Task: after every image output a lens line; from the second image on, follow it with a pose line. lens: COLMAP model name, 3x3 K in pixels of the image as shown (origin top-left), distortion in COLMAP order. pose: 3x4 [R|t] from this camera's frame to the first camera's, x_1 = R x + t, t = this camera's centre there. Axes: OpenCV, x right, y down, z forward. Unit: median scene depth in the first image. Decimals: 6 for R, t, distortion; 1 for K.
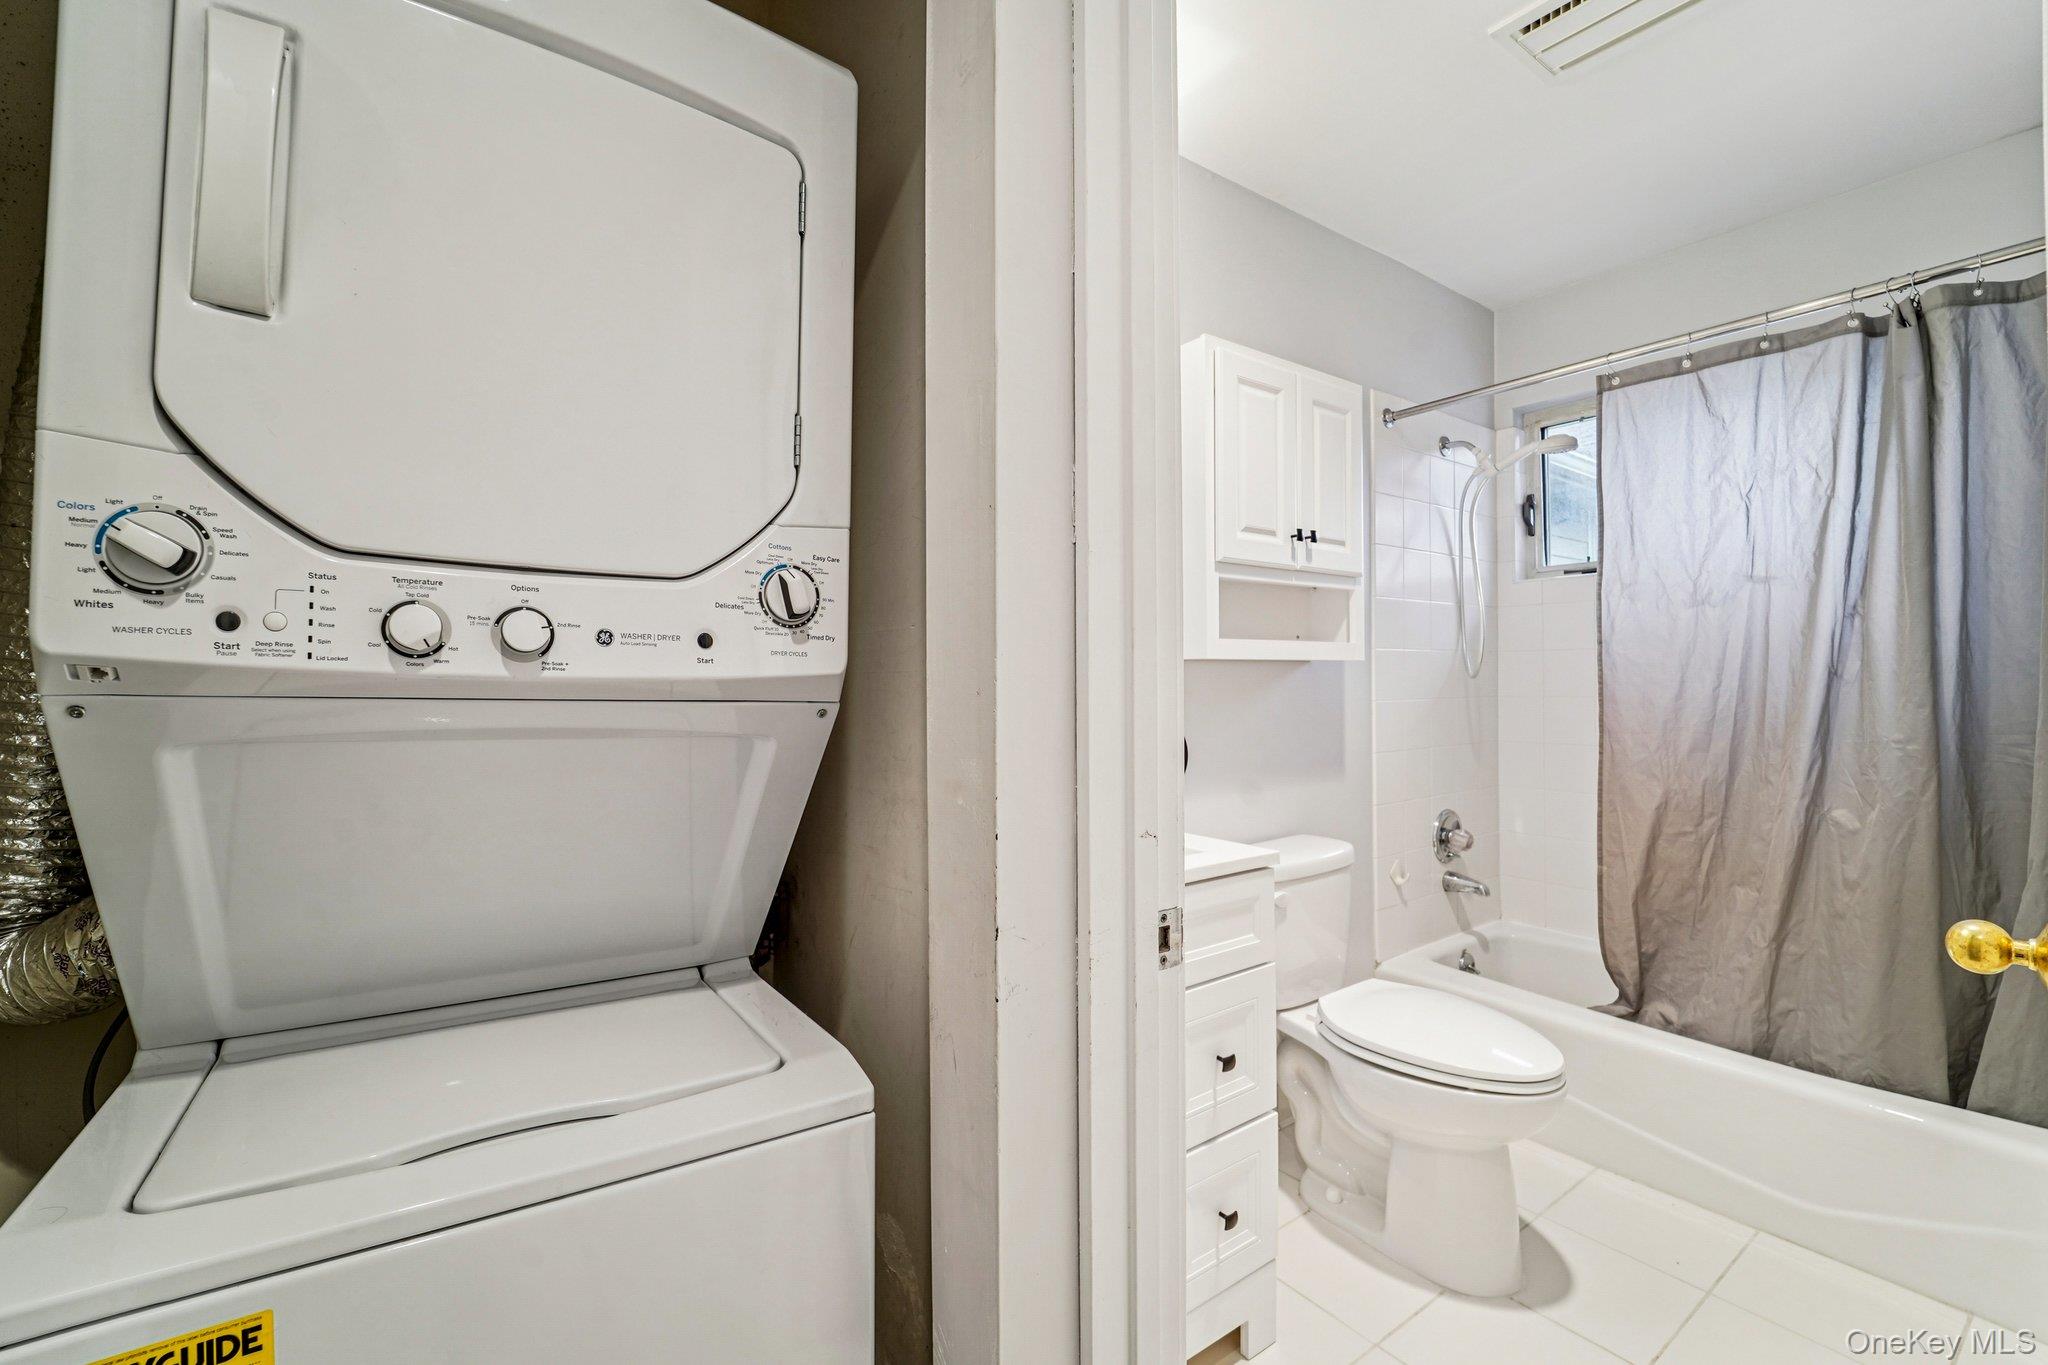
lens RADIAL K [[847.0, 0, 1020.9], [0, 847.0, 681.5], [0, 0, 1]] dist [-0.020743, -0.000680]
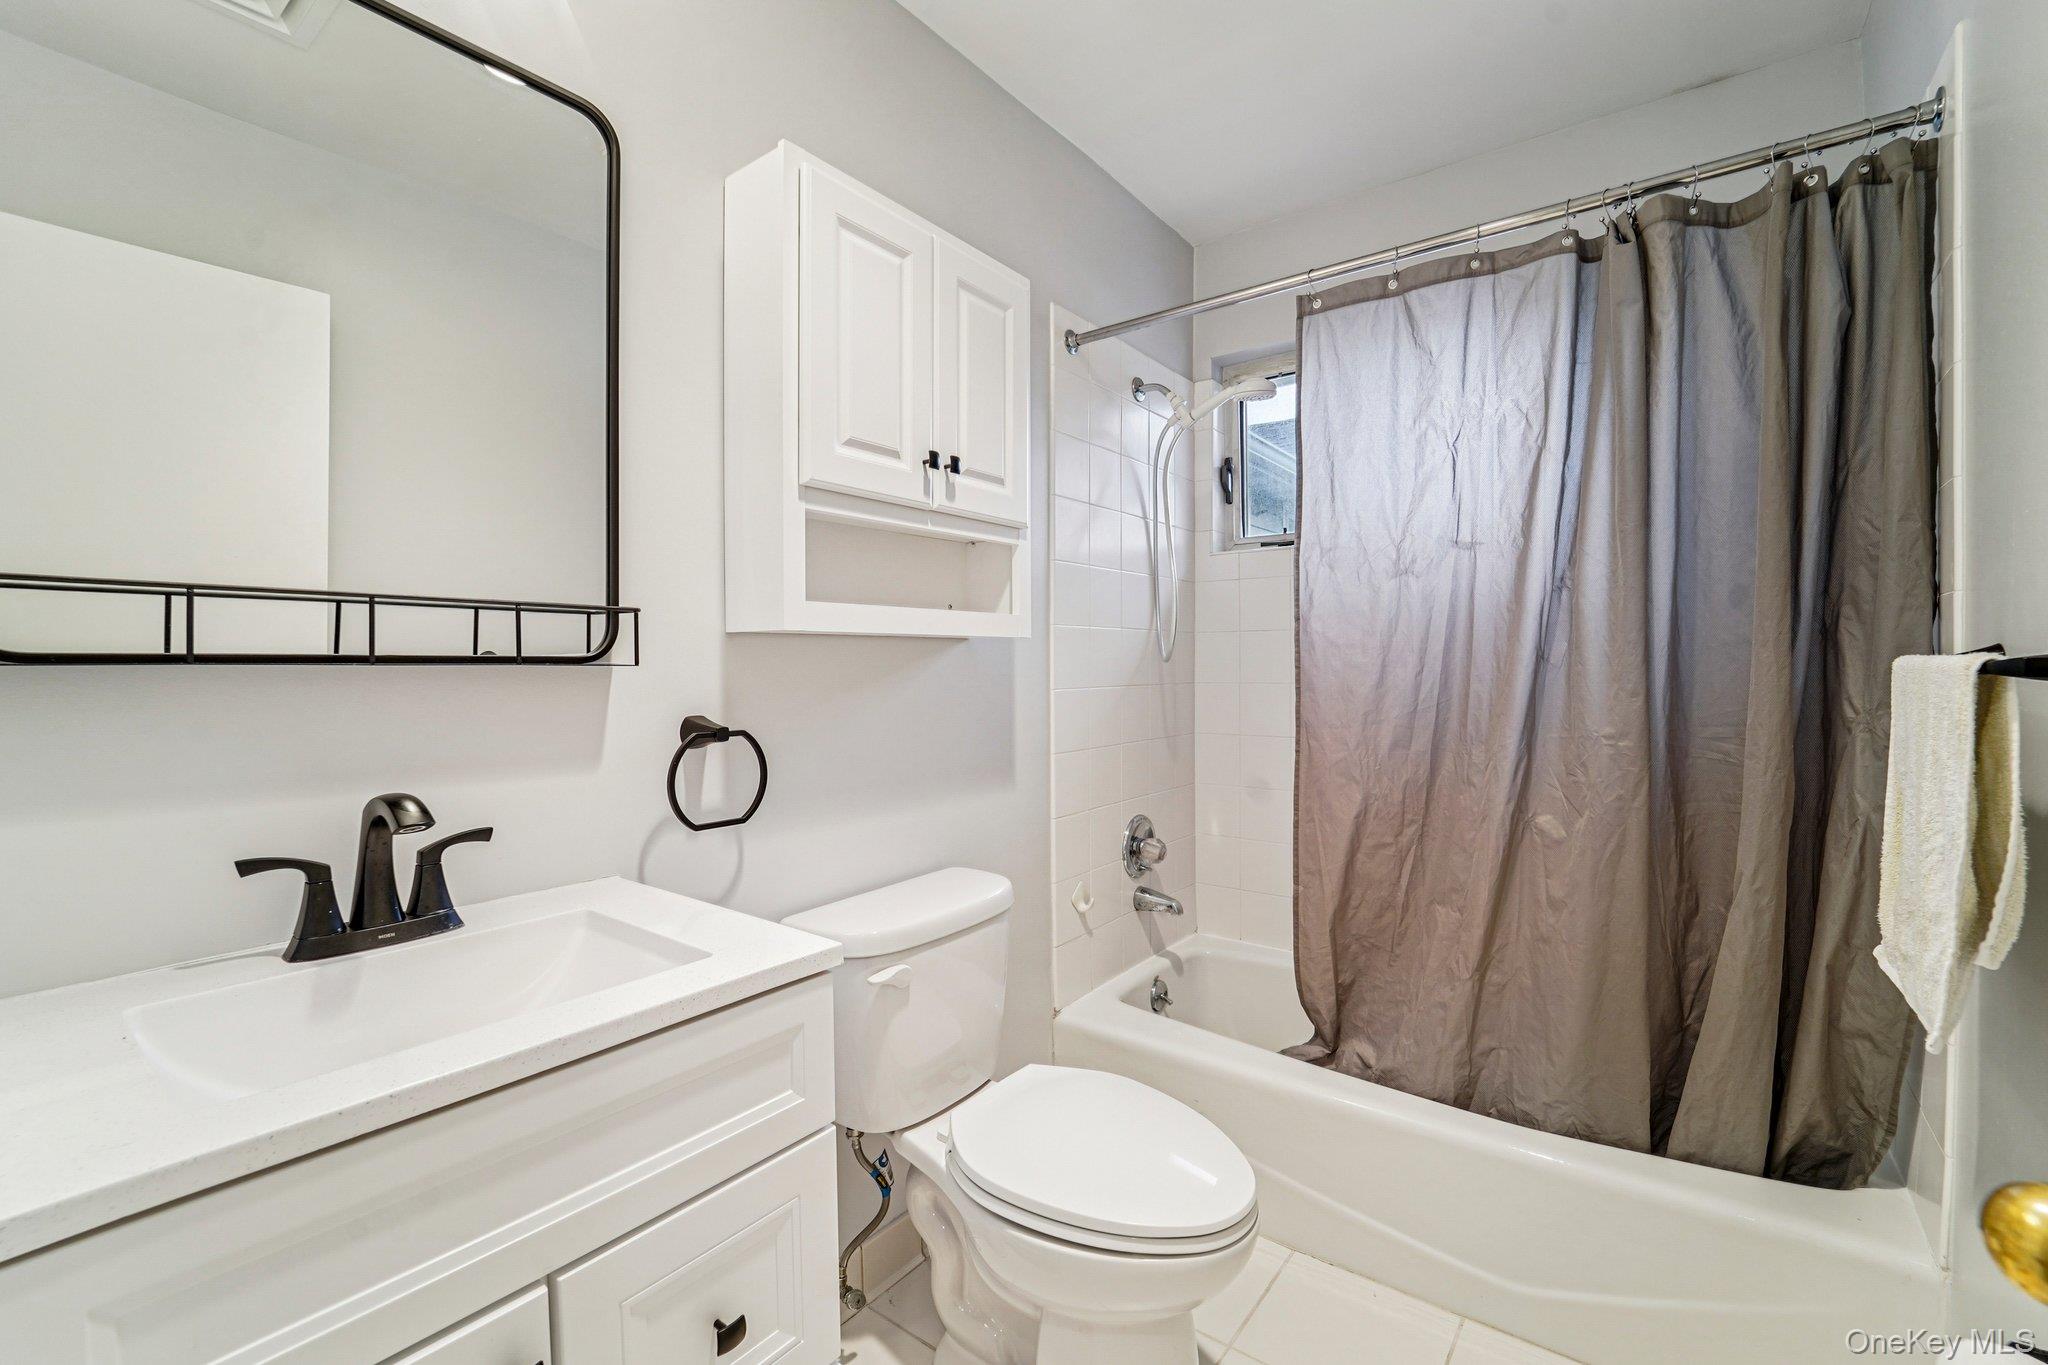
lens RADIAL K [[847.0, 0, 1020.9], [0, 847.0, 681.5], [0, 0, 1]] dist [-0.020743, -0.000680]
pose [[0.956341, -0.003503, 0.292233, 0.199881], [-0.001431, 0.999860, 0.016667, 0.002122], [-0.292251, -0.016358, 0.956202, 0.304011]]
